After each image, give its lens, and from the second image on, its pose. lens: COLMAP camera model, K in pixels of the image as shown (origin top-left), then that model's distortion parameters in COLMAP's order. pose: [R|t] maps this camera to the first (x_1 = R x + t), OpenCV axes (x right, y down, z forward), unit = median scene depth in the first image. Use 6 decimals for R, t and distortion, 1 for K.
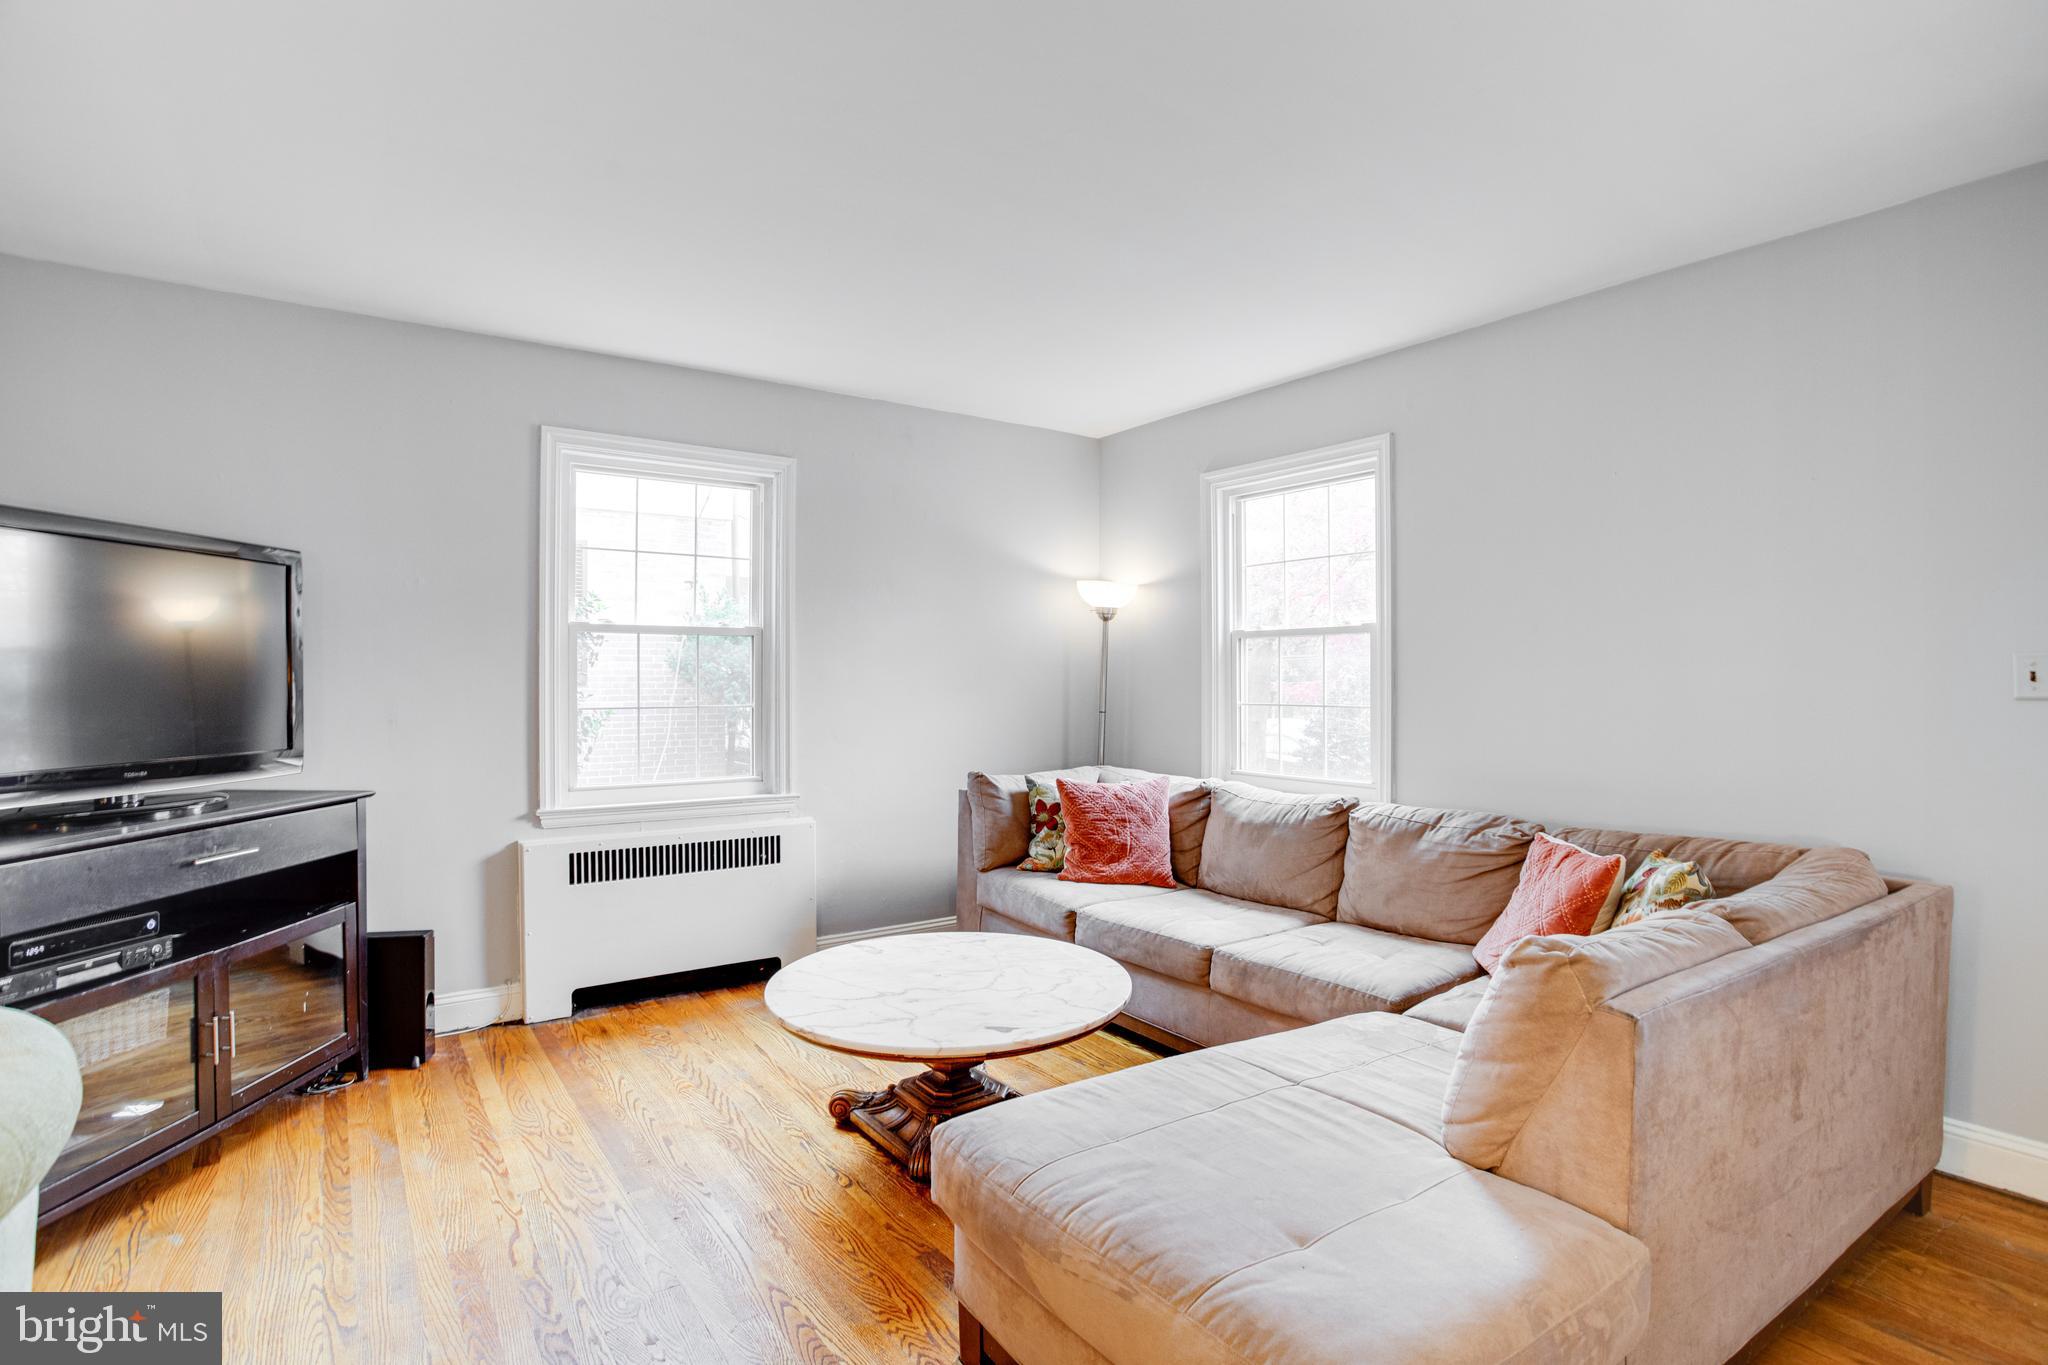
lens RADIAL K [[1001.5, 0, 1025.6], [0, 1001.5, 678.4], [0, 0, 1]] dist [-0.069133, 0.028674]
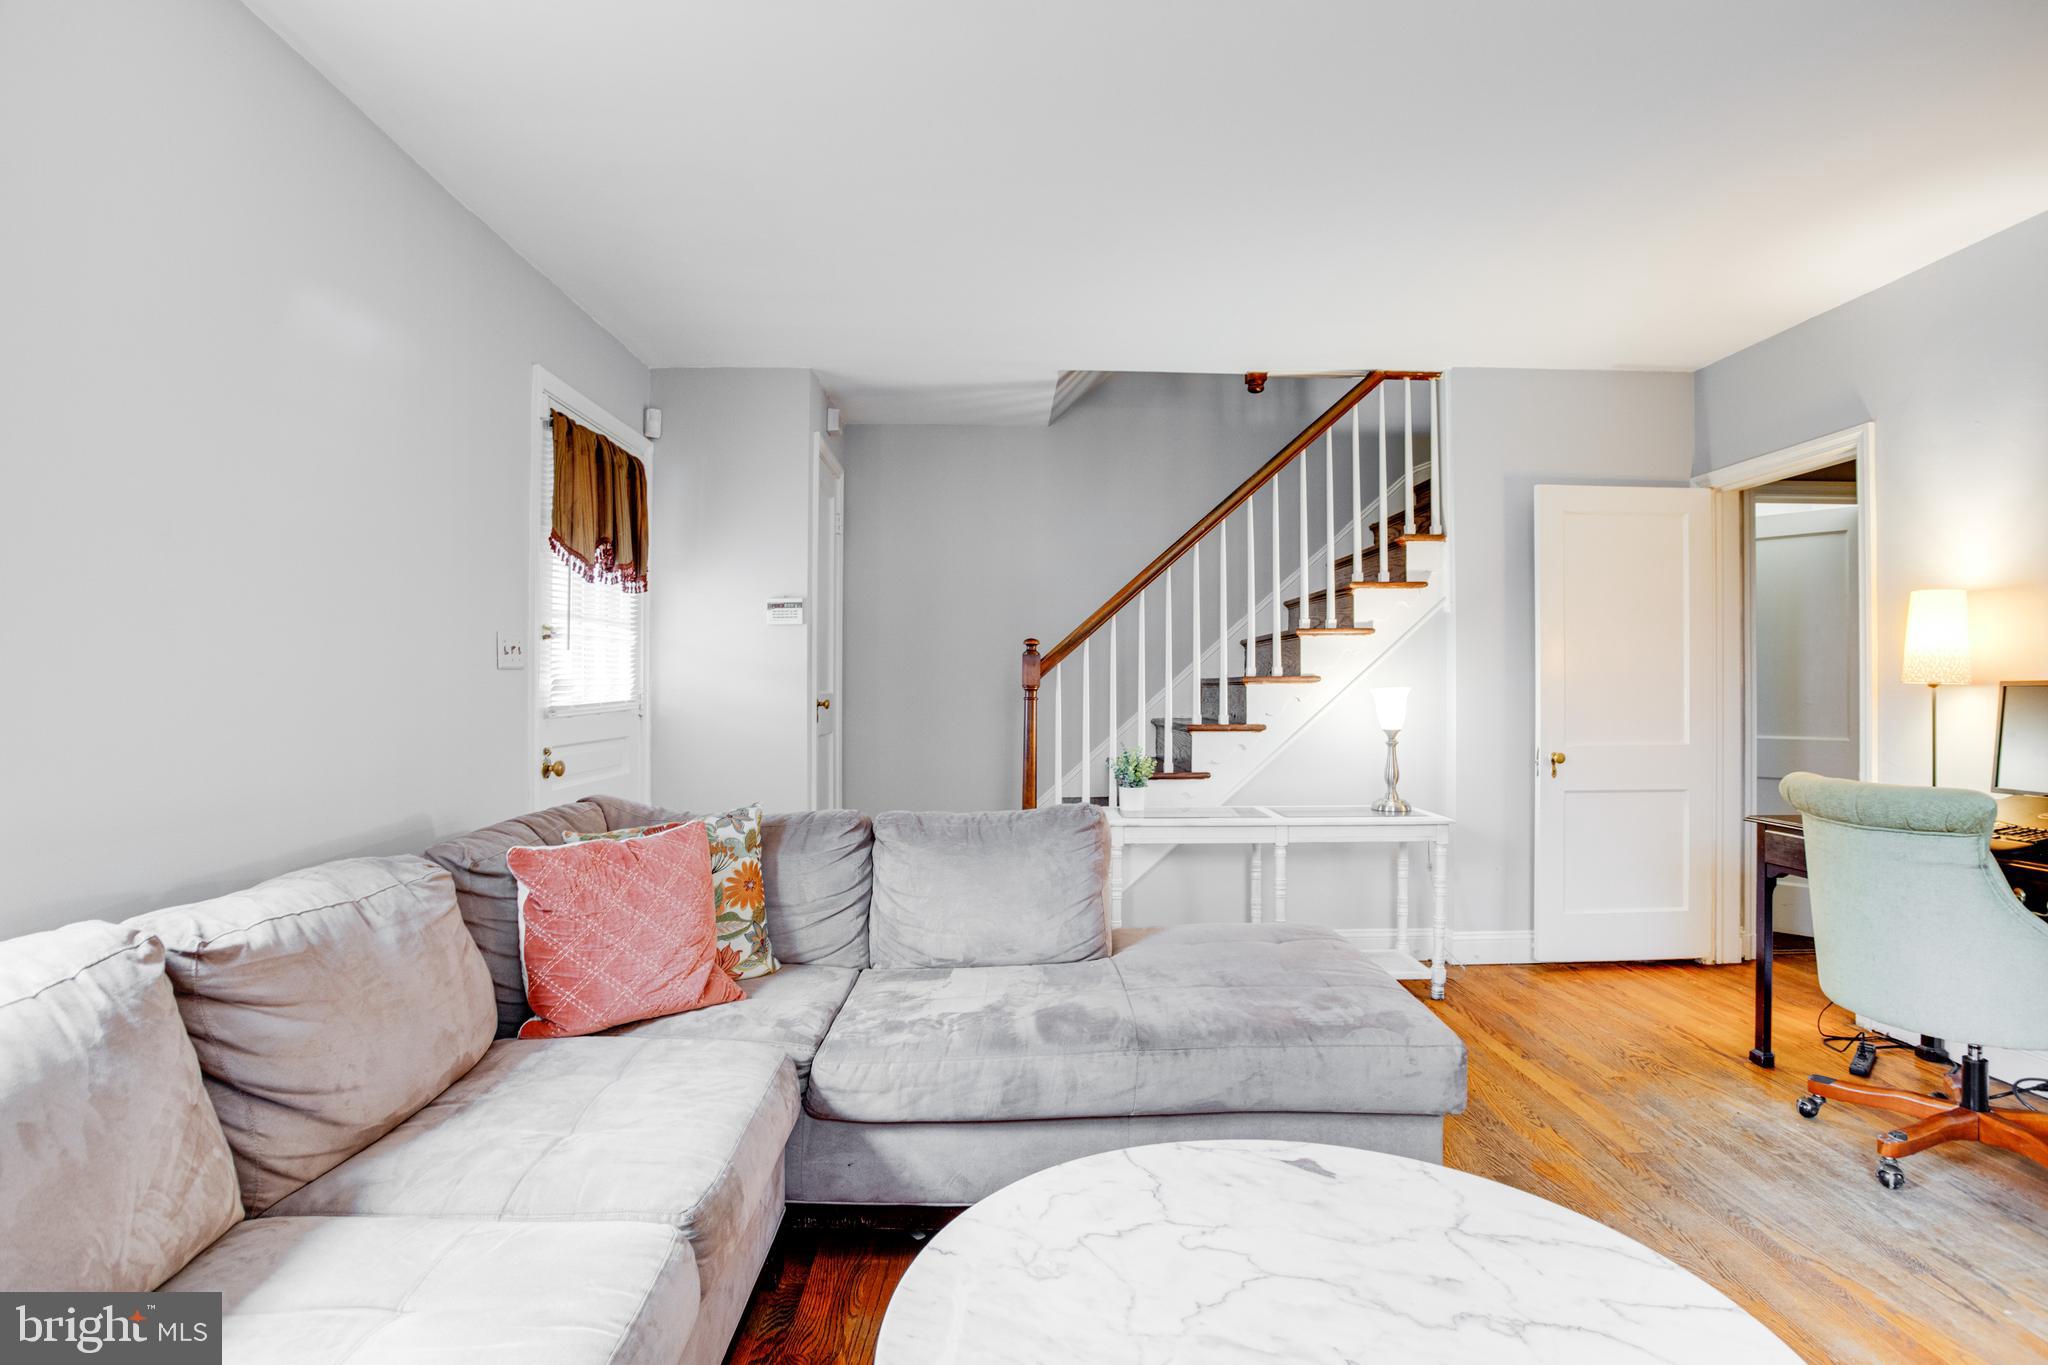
lens RADIAL K [[1001.5, 0, 1025.6], [0, 1001.5, 678.4], [0, 0, 1]] dist [-0.069133, 0.028674]
pose [[-0.825252, -0.001694, 0.564762, -0.190687], [-0.006080, 0.999964, -0.005884, 0.040578], [-0.564732, -0.008290, -0.825233, 1.364264]]
